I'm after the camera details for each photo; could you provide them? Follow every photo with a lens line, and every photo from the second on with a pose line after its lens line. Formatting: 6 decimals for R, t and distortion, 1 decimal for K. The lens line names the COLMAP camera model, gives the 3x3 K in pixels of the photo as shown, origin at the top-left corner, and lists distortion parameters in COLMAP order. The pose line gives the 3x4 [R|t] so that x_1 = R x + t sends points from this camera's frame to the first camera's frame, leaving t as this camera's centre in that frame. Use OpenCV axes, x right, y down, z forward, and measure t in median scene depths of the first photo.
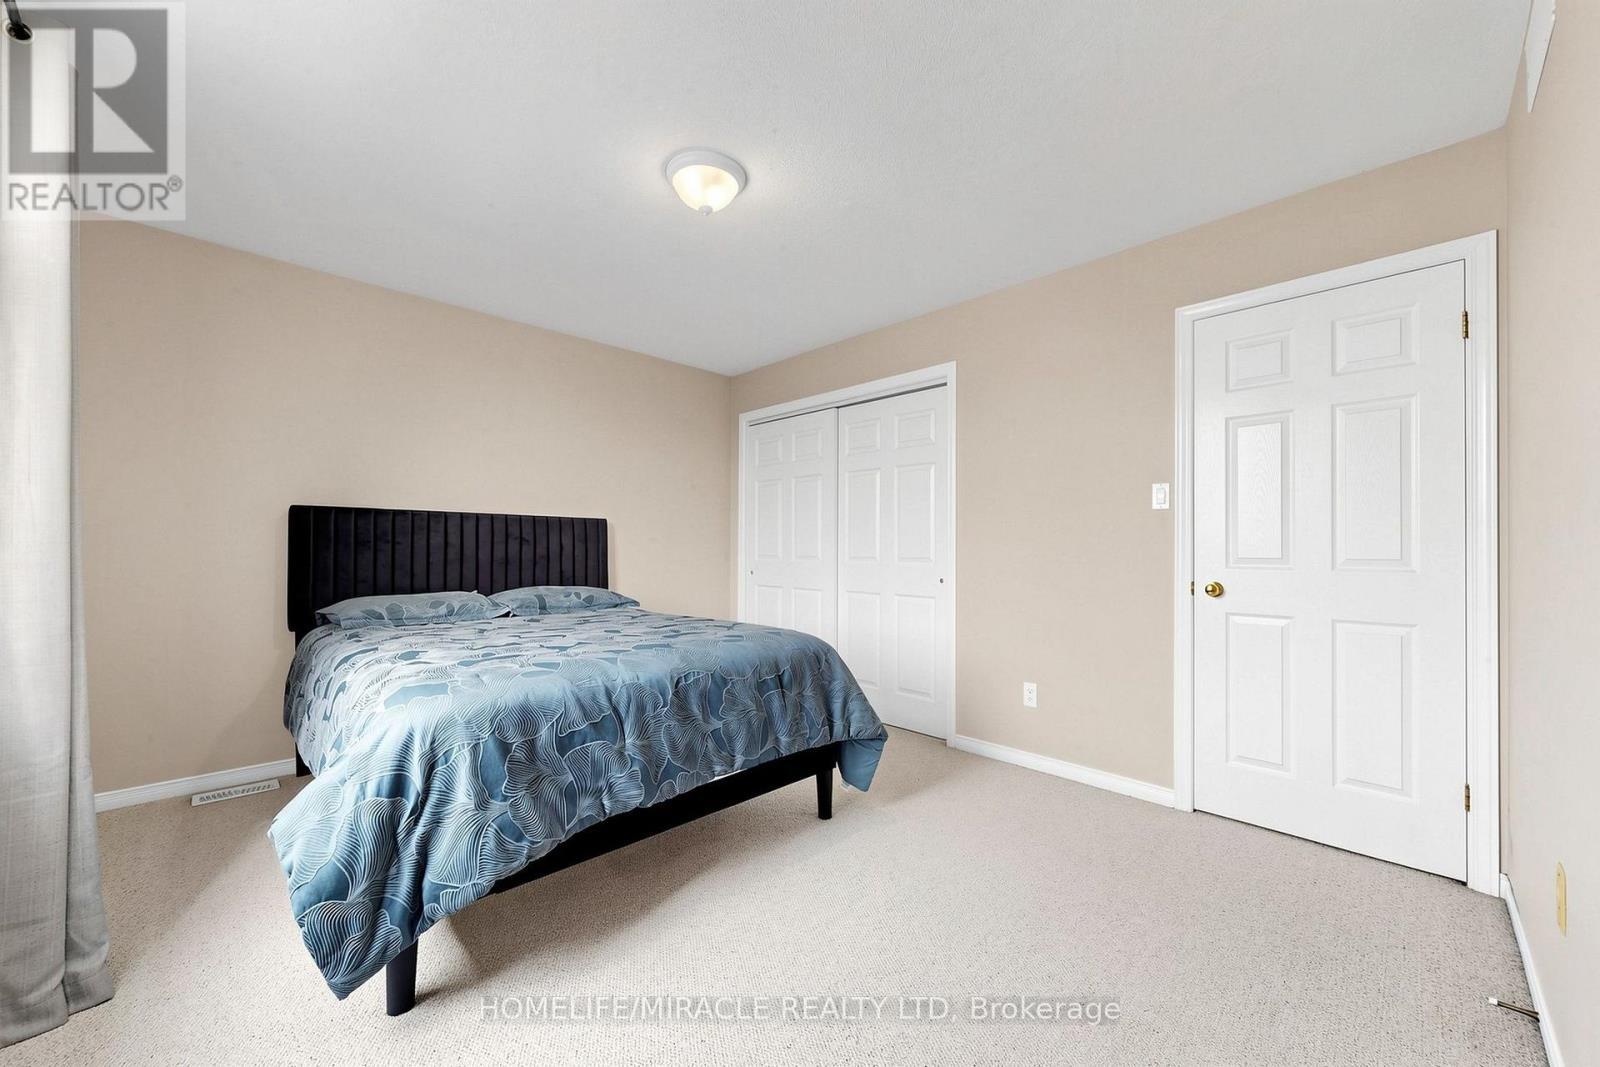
lens RADIAL K [[601.7, 0, 793.5], [0, 601.7, 536.4], [0, 0, 1]] dist [-0.000119, 0.000089]
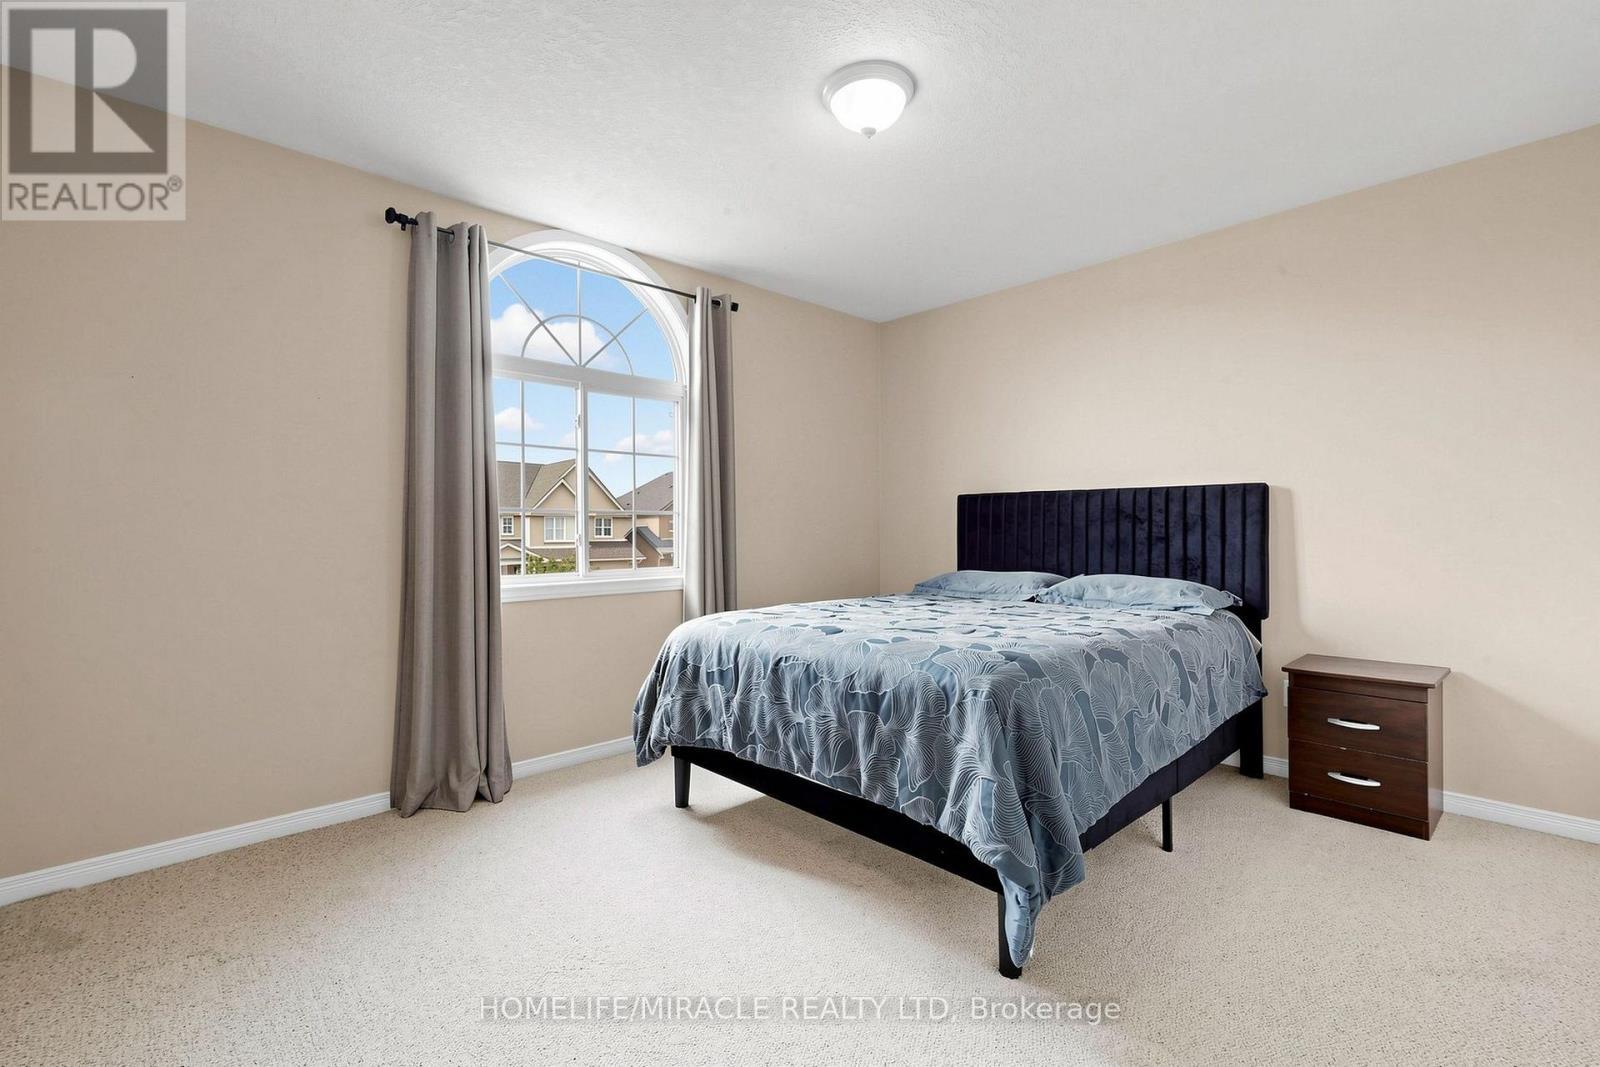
lens RADIAL K [[706.3, 0, 800.0], [0, 706.3, 533.5], [0, 0, 1]] dist [0.000661, 0.000285]
pose [[-0.018212, 0.005755, -0.999818, 0.896356], [0.026255, 0.999641, 0.005276, 0.017473], [0.999489, -0.026154, -0.018357, 0.947327]]
